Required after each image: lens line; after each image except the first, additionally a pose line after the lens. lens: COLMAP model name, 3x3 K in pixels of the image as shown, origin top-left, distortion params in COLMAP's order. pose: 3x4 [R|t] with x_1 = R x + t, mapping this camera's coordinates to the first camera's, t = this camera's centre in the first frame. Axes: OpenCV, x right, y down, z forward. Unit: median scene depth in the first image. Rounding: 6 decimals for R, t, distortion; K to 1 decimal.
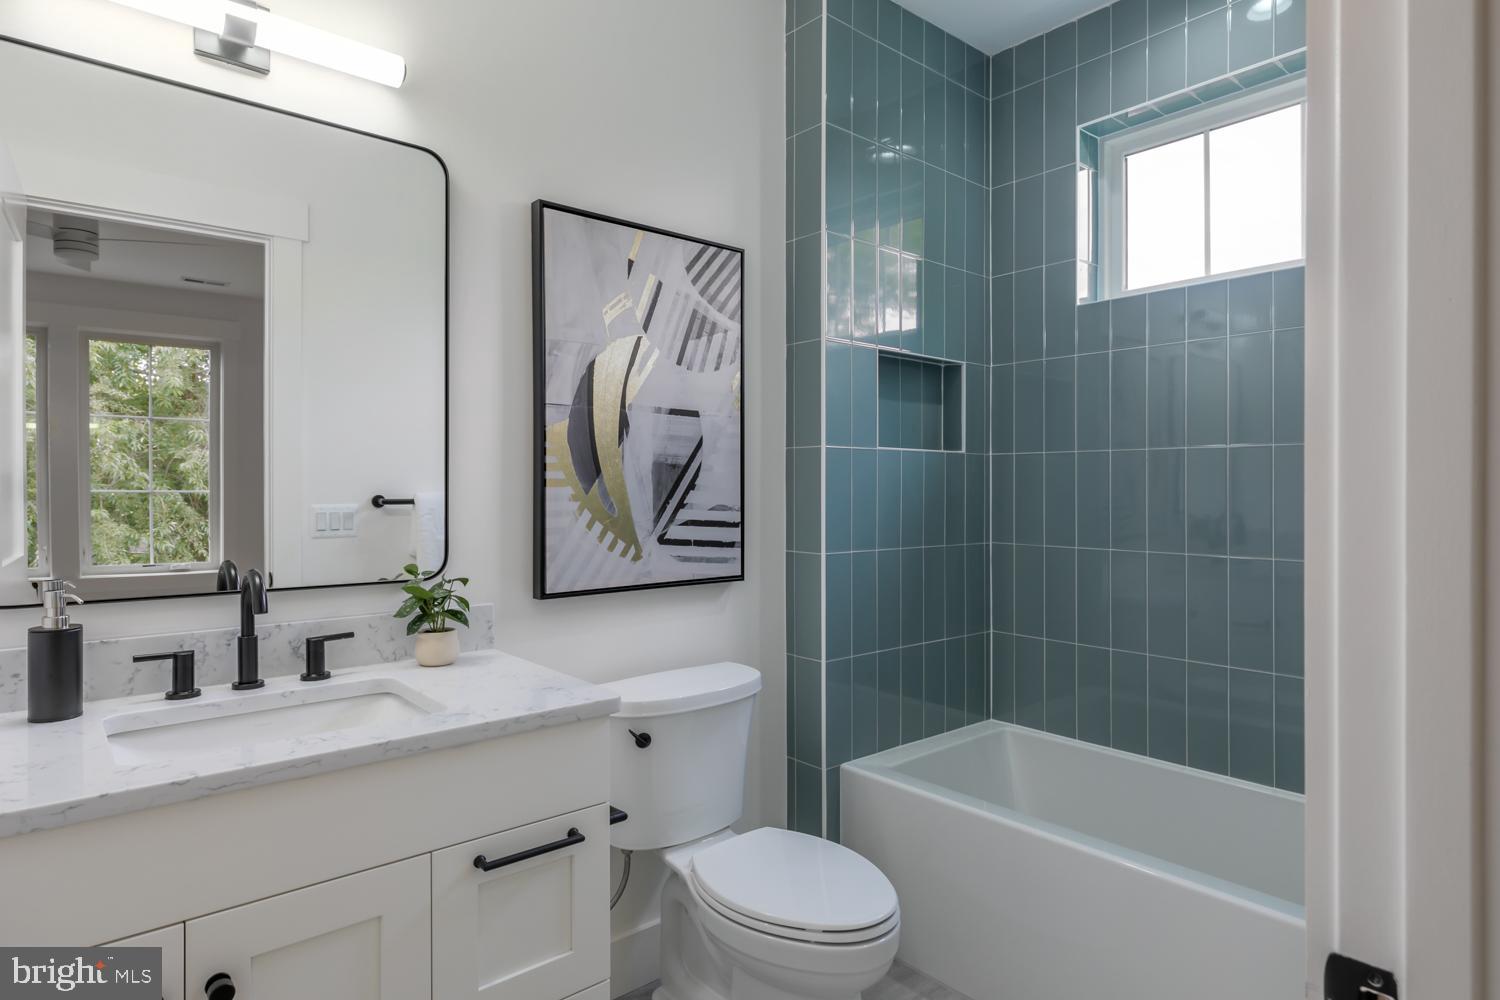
lens RADIAL K [[809.2, 0, 750.0], [0, 809.2, 500.0], [0, 0, 1]] dist [0.000305, 0.000485]
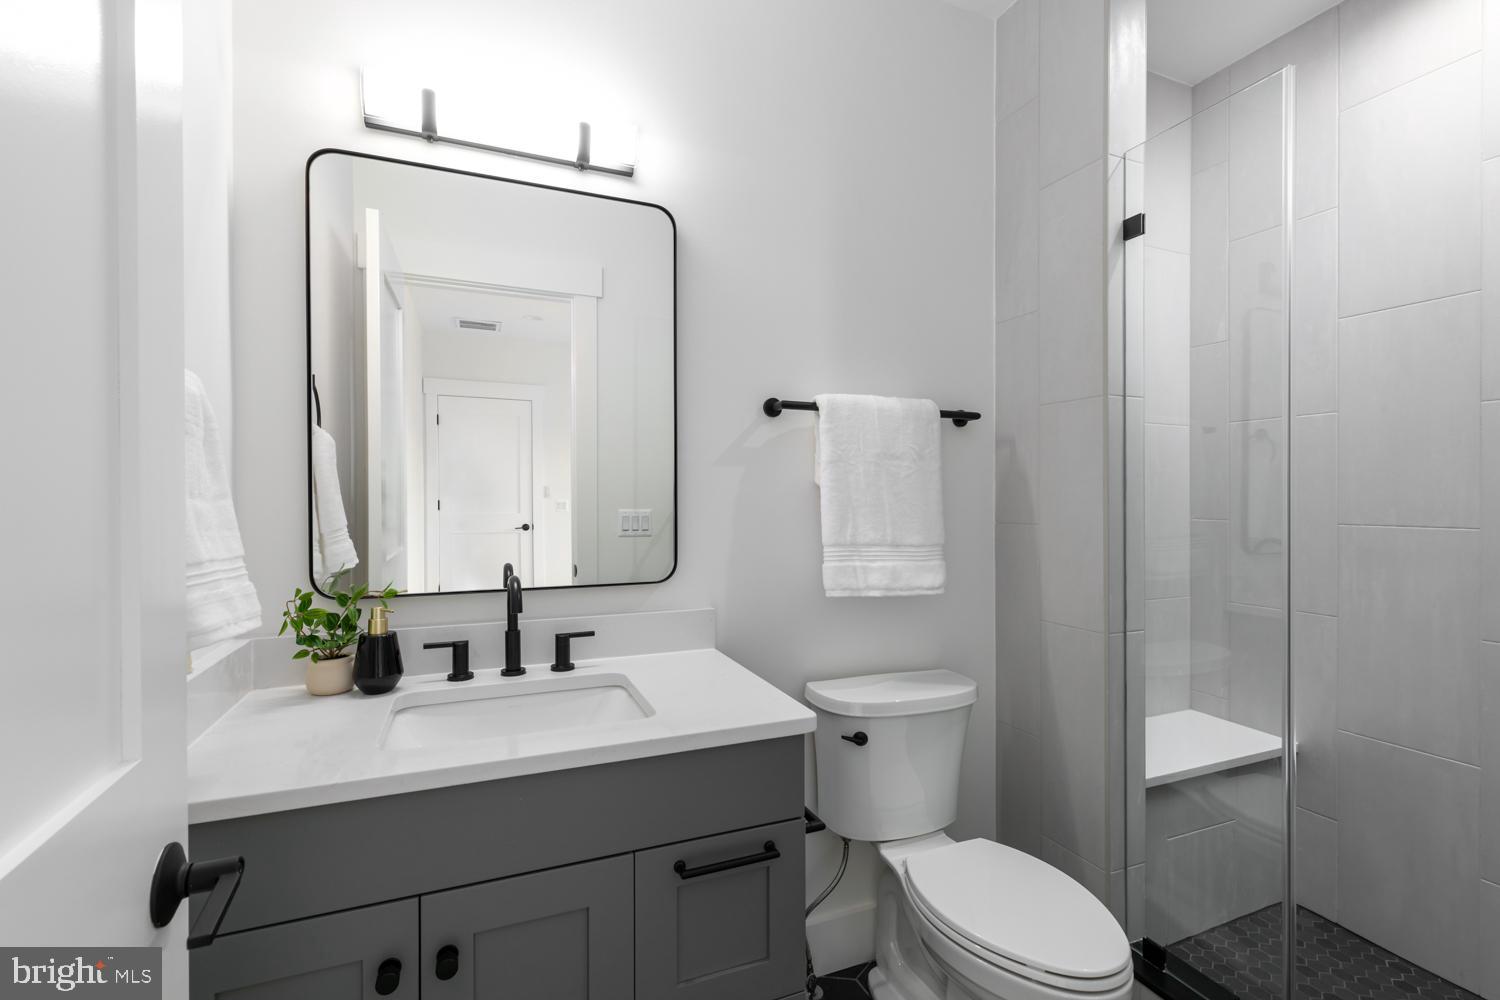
lens RADIAL K [[655.1, 0, 750.0], [0, 655.1, 500.0], [0, 0, 1]] dist [0.001672, 0.000101]
pose [[0.944972, -0.002408, -0.327141, 0.024749], [-0.002444, 0.999893, -0.014420, -0.009692], [0.327141, 0.014426, 0.944865, 0.198301]]
